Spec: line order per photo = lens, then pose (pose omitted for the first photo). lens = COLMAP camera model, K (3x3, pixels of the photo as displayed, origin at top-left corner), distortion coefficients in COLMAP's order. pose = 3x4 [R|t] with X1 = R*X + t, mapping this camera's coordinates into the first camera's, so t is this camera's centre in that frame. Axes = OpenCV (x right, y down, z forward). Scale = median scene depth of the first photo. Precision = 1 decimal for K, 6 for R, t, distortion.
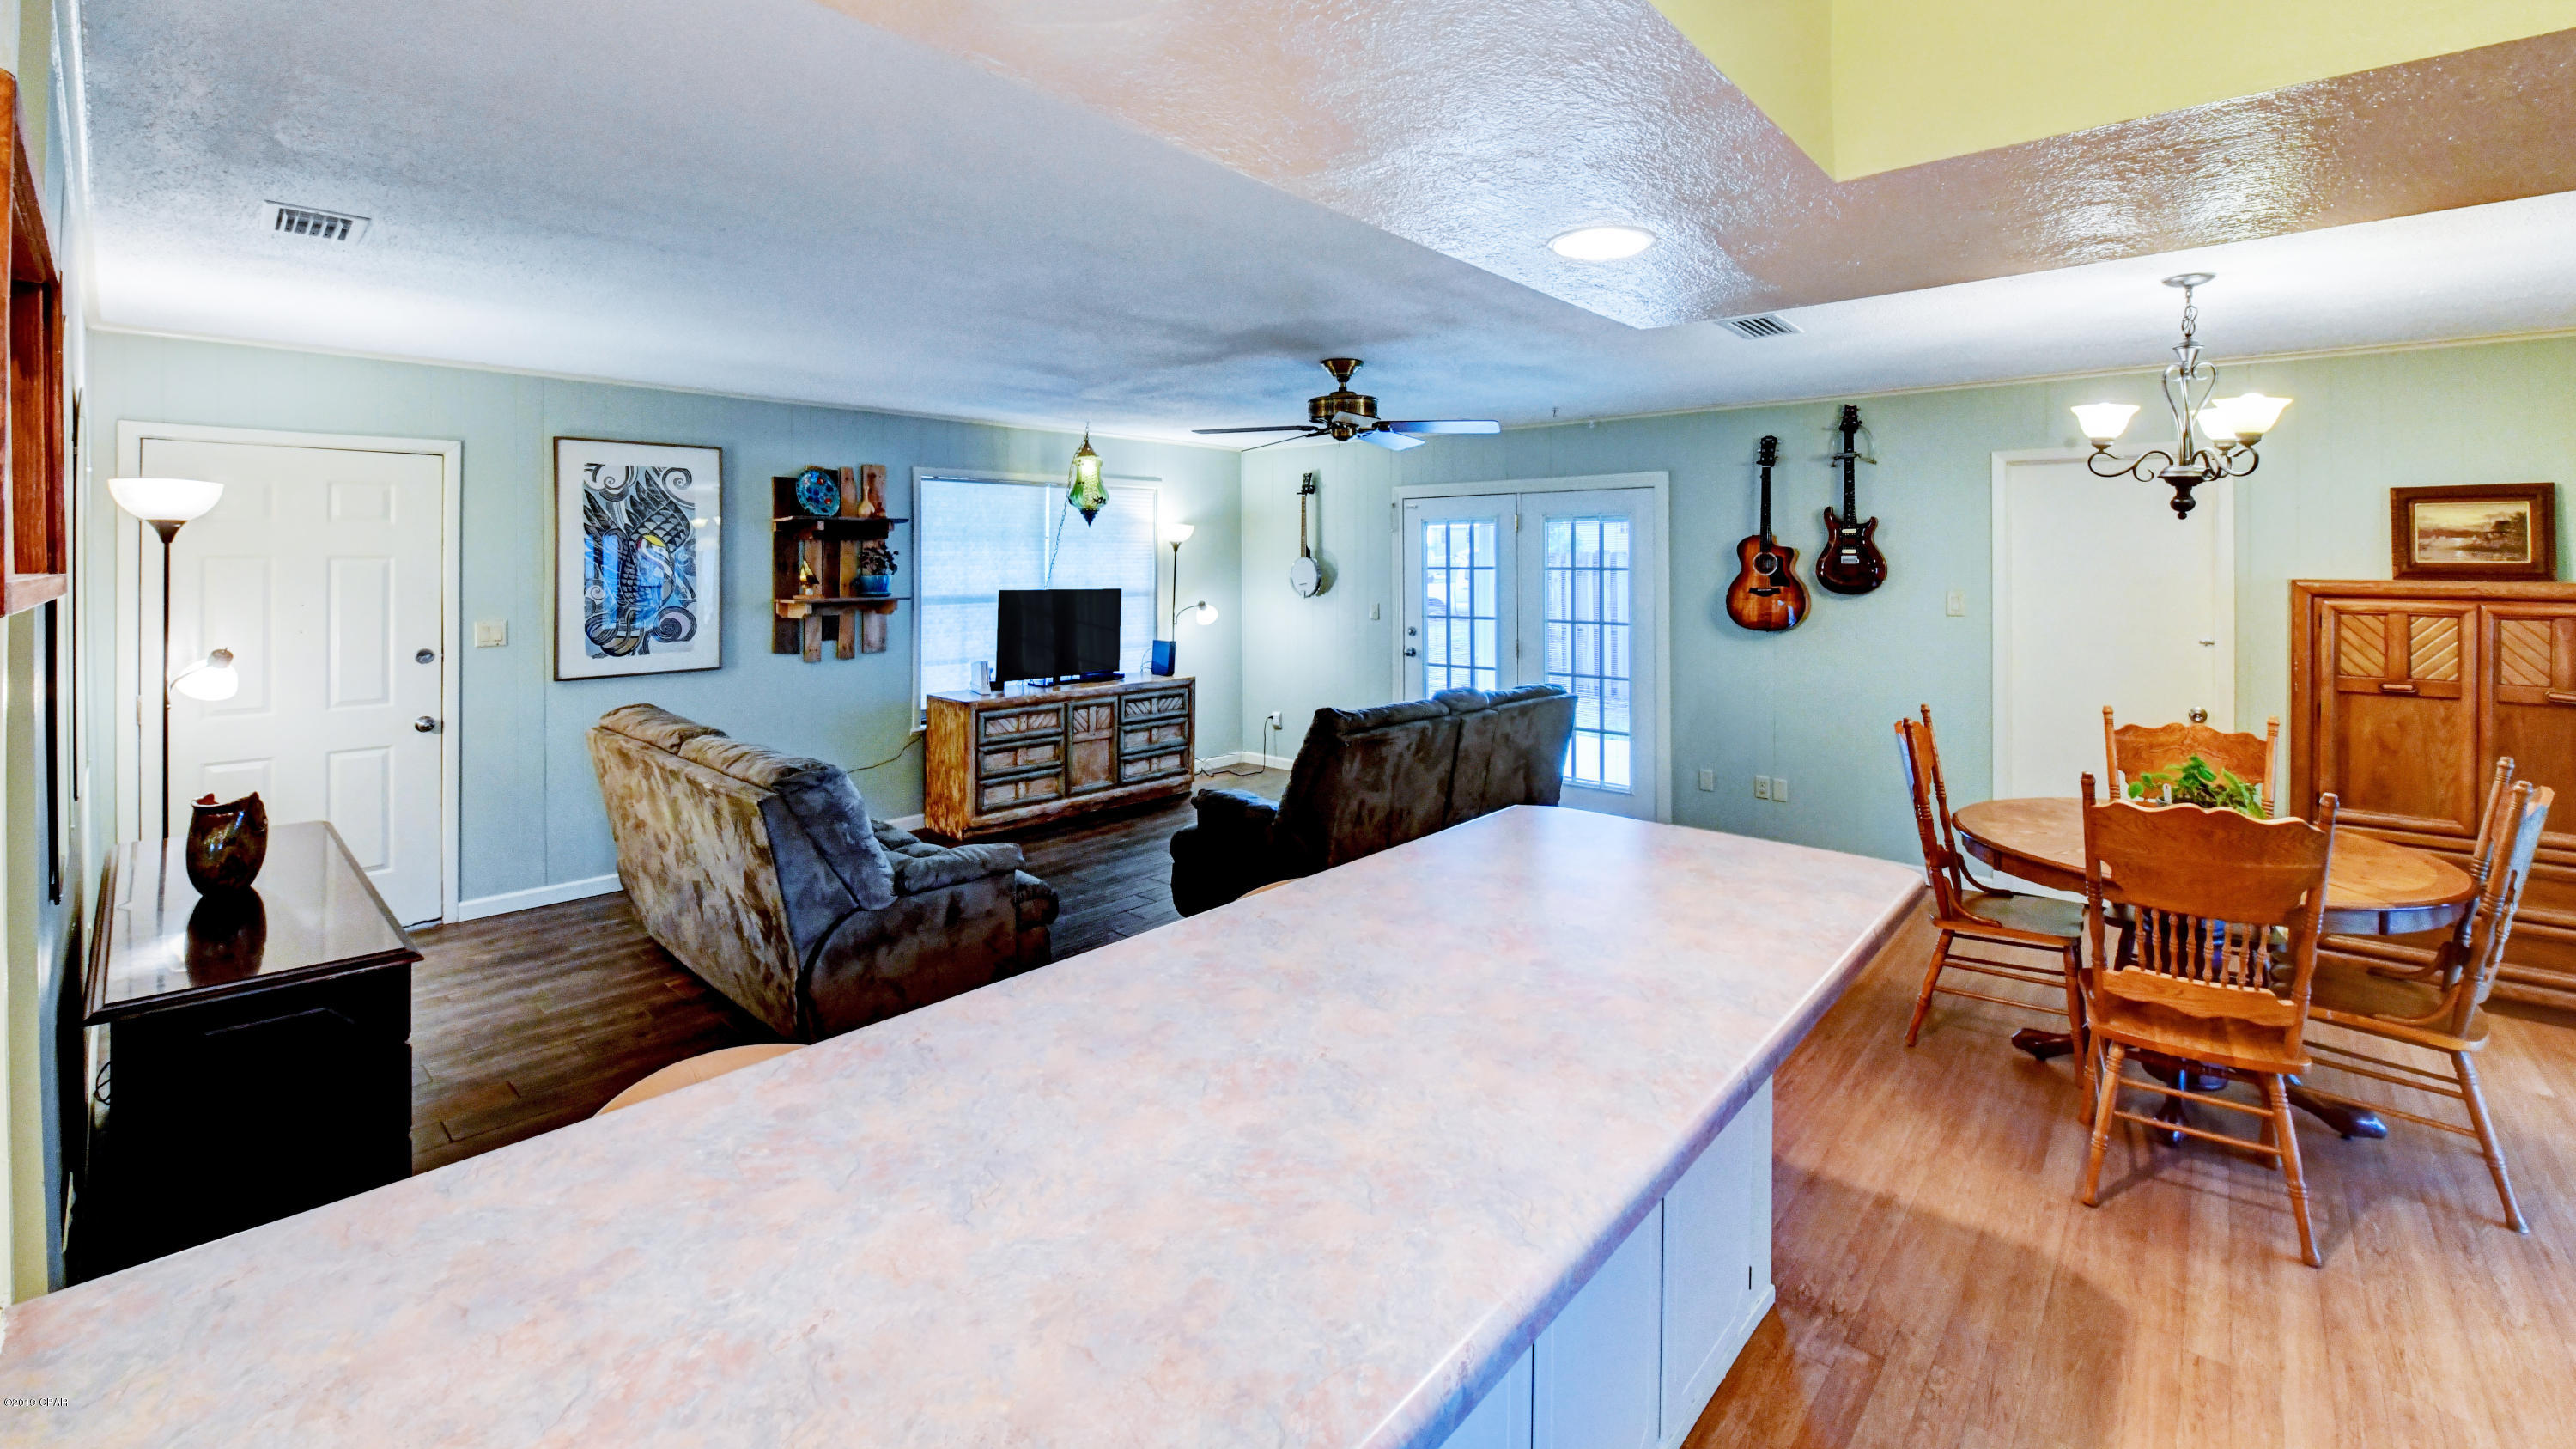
lens RADIAL K [[1049.1, 0, 1319.3], [0, 1049.1, 553.8], [0, 0, 1]] dist [-0.019505, 0.000020]
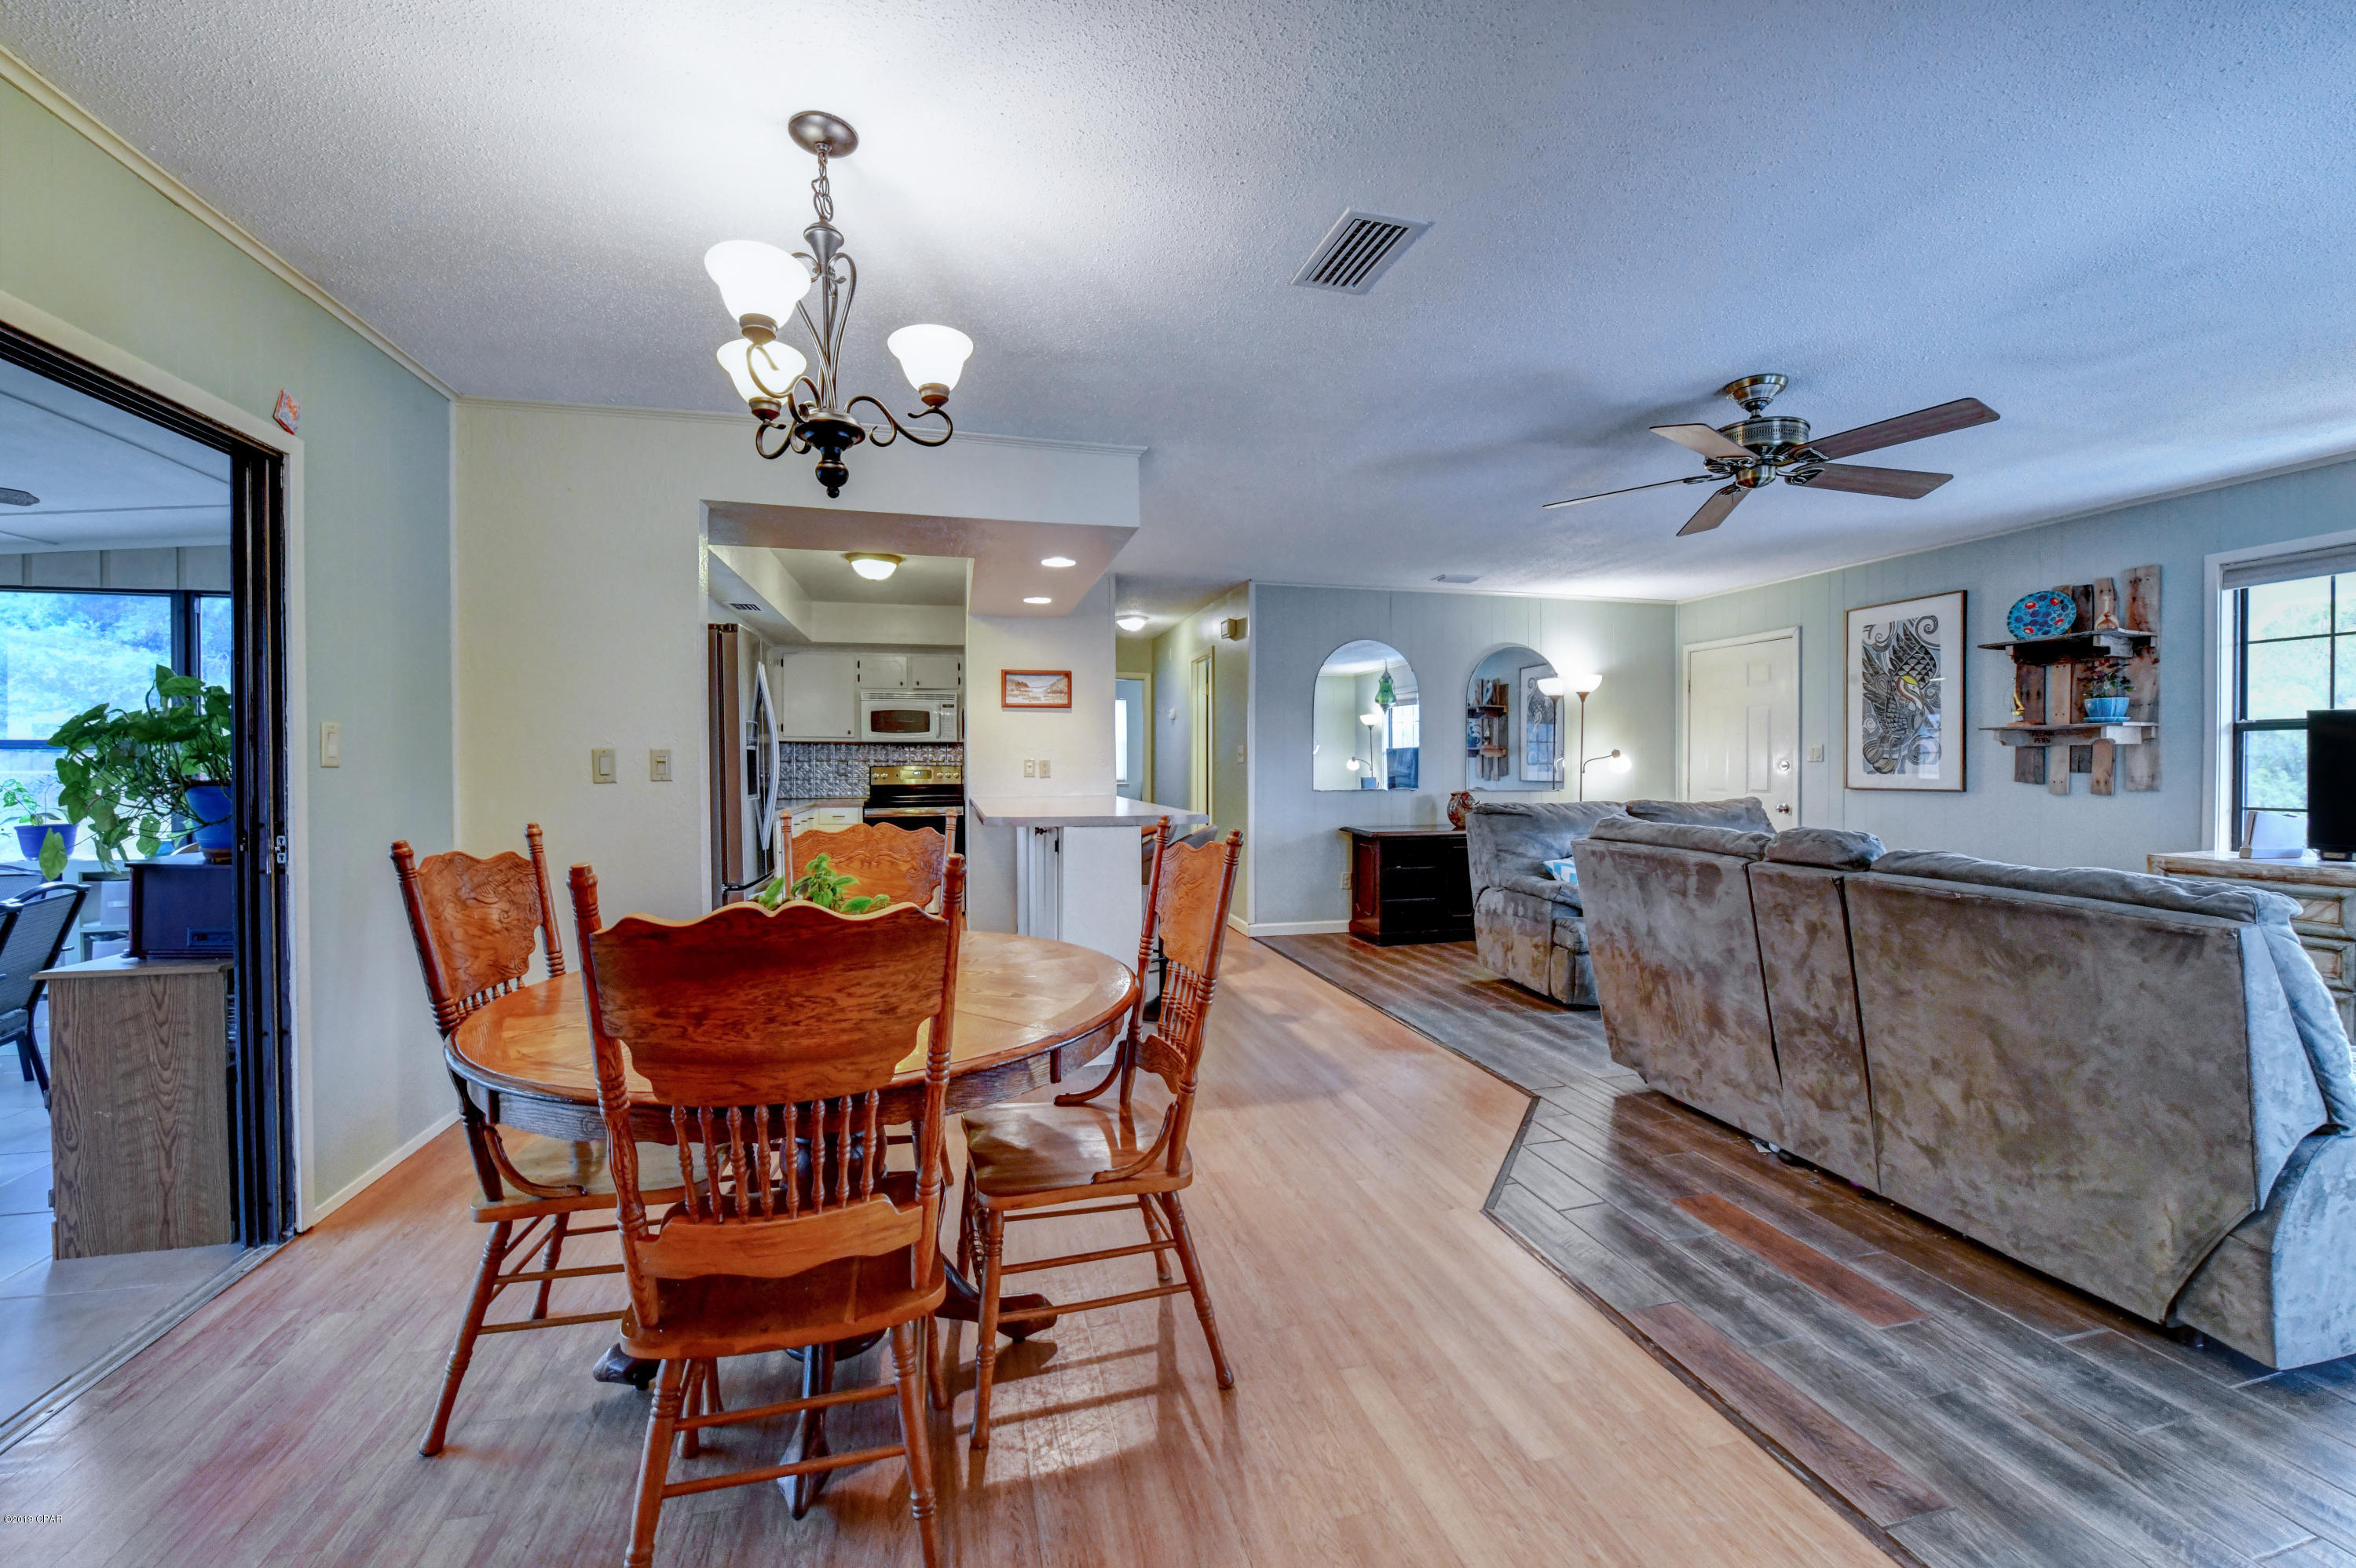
lens RADIAL K [[940.8, 0, 1173.9], [0, 940.8, 765.6], [0, 0, 1]] dist [-0.016371, -0.000189]
pose [[-0.581494, 0.001980, -0.813548, 0.677065], [0.004739, 0.999988, -0.000953, 0.076892], [0.813537, -0.004410, -0.581497, 0.861130]]
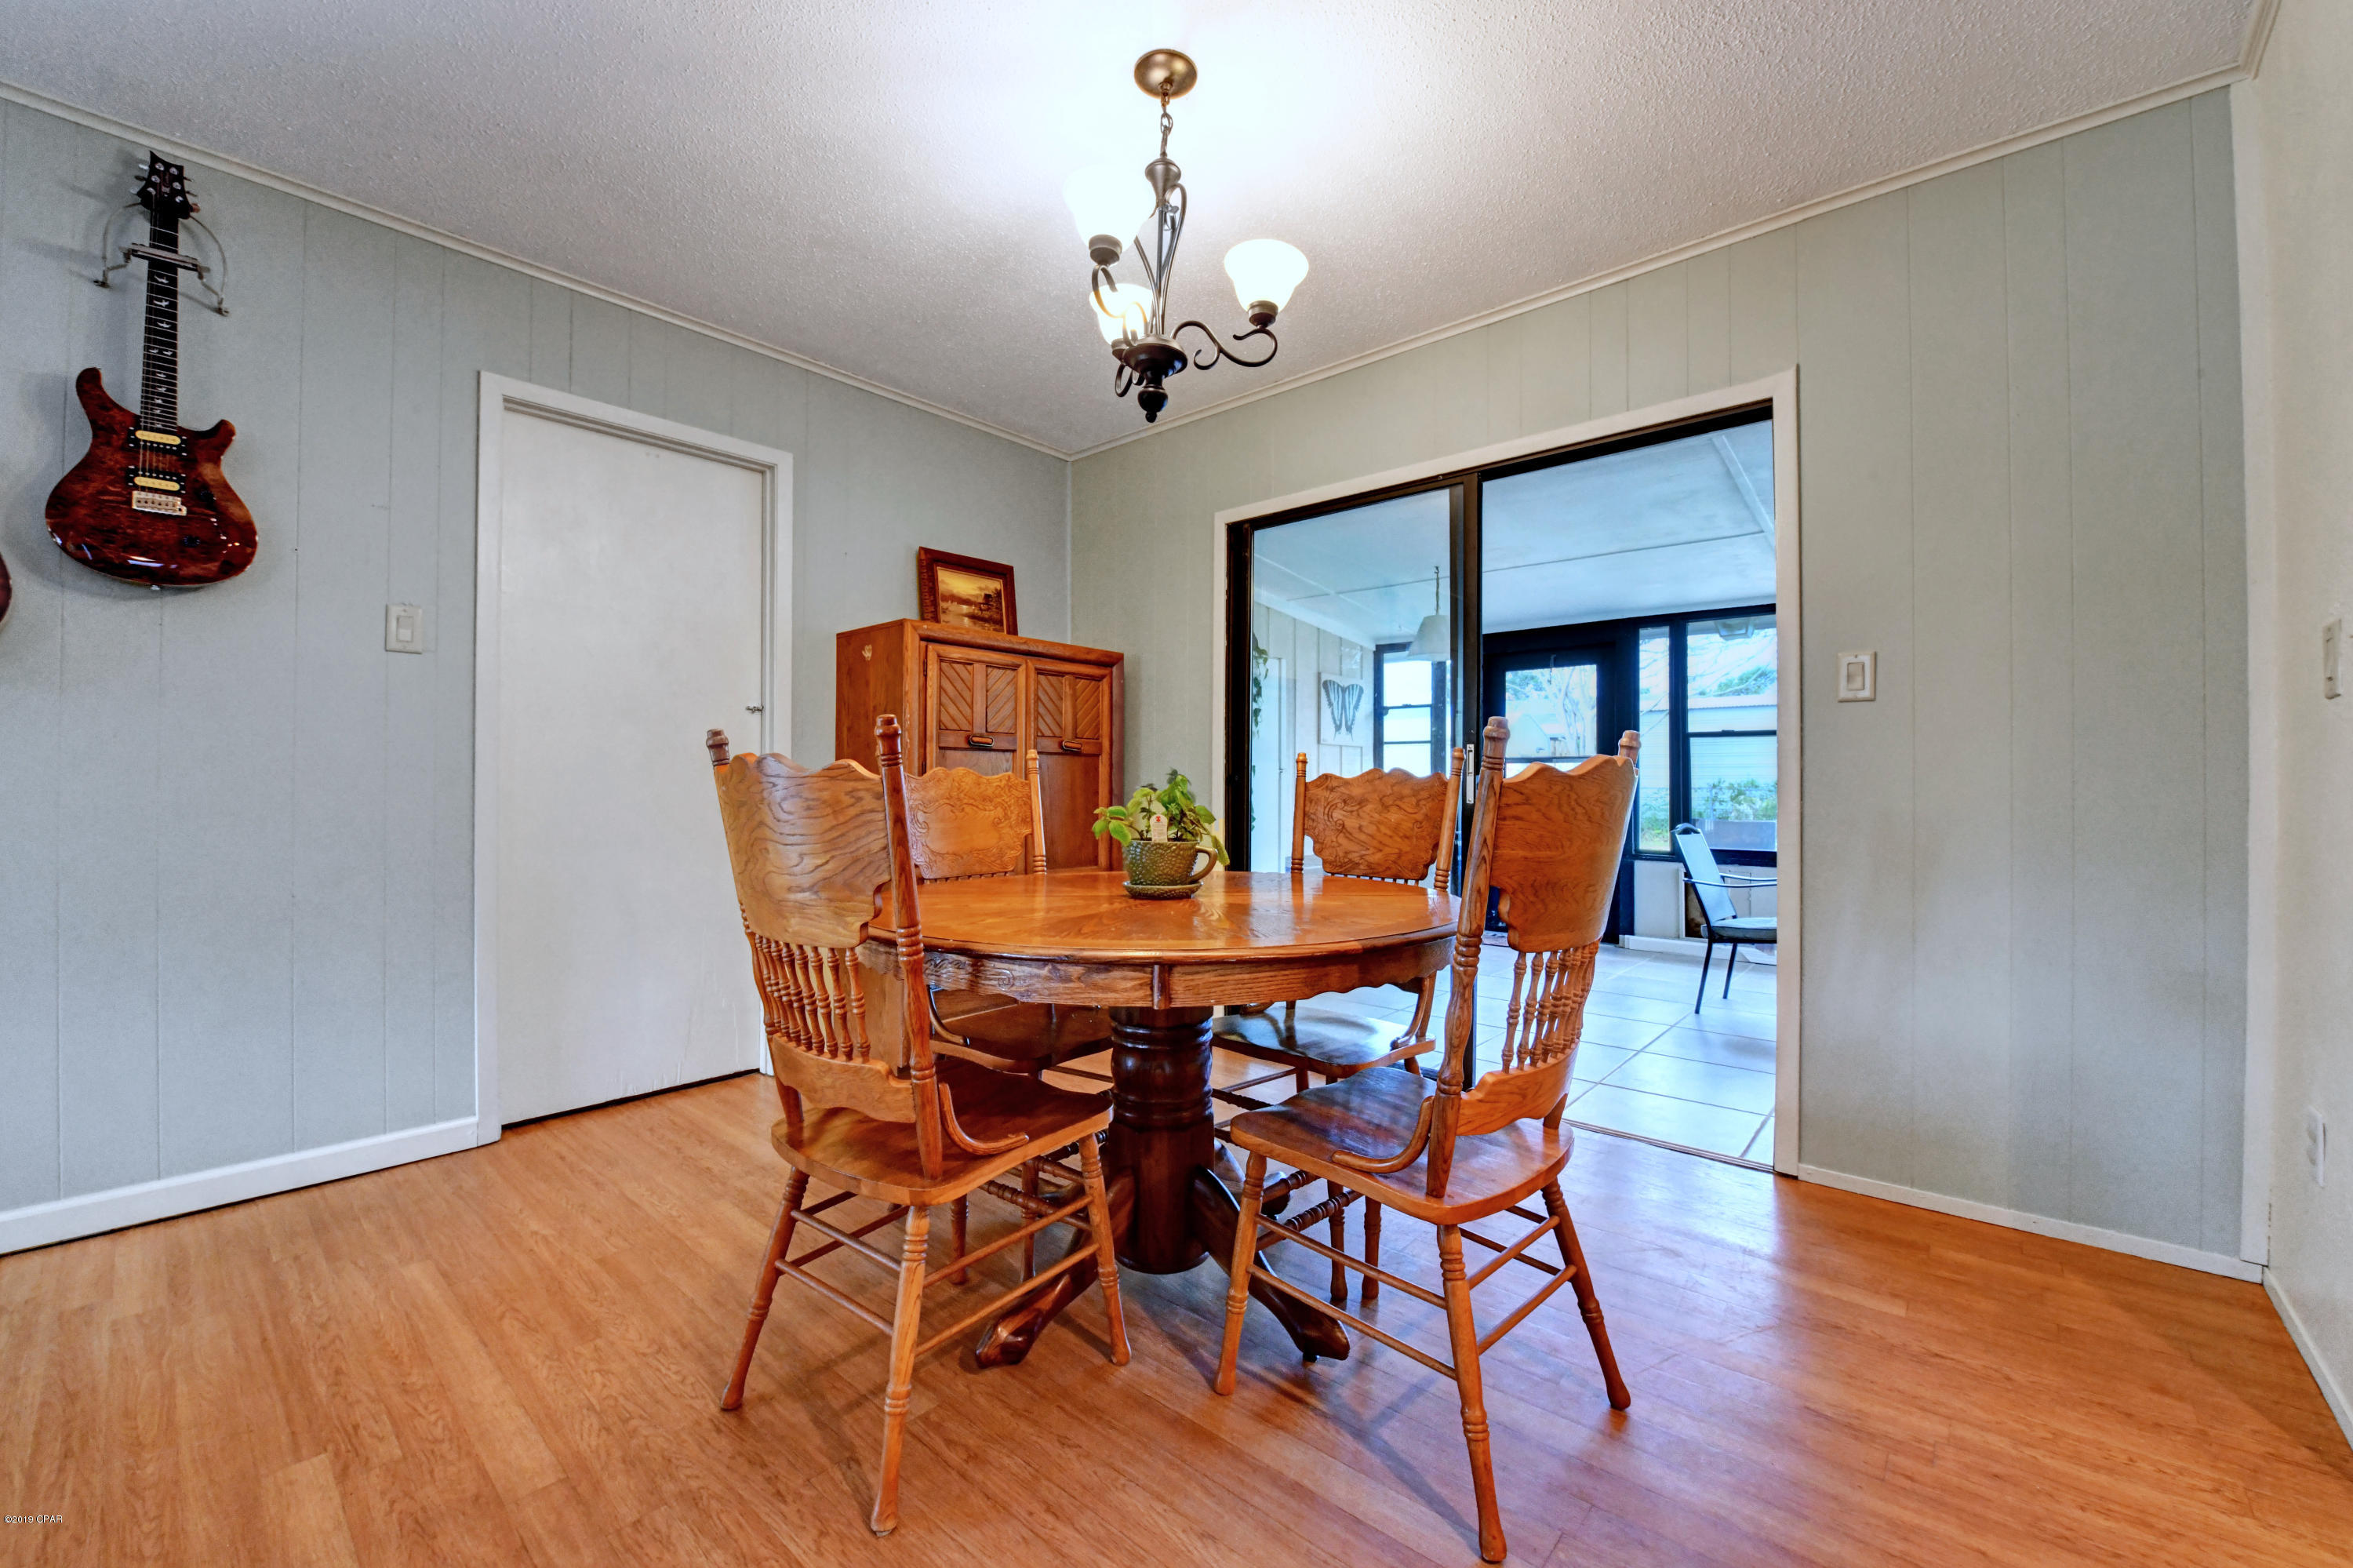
lens RADIAL K [[927.9, 0, 1187.1], [0, 927.9, 773.2], [0, 0, 1]] dist [-0.023490, 0.000053]
pose [[-0.002249, 0.008313, 0.999963, 0.132311], [-0.005222, 0.999952, -0.008324, 0.113161], [-0.999984, -0.005241, -0.002205, 0.552844]]
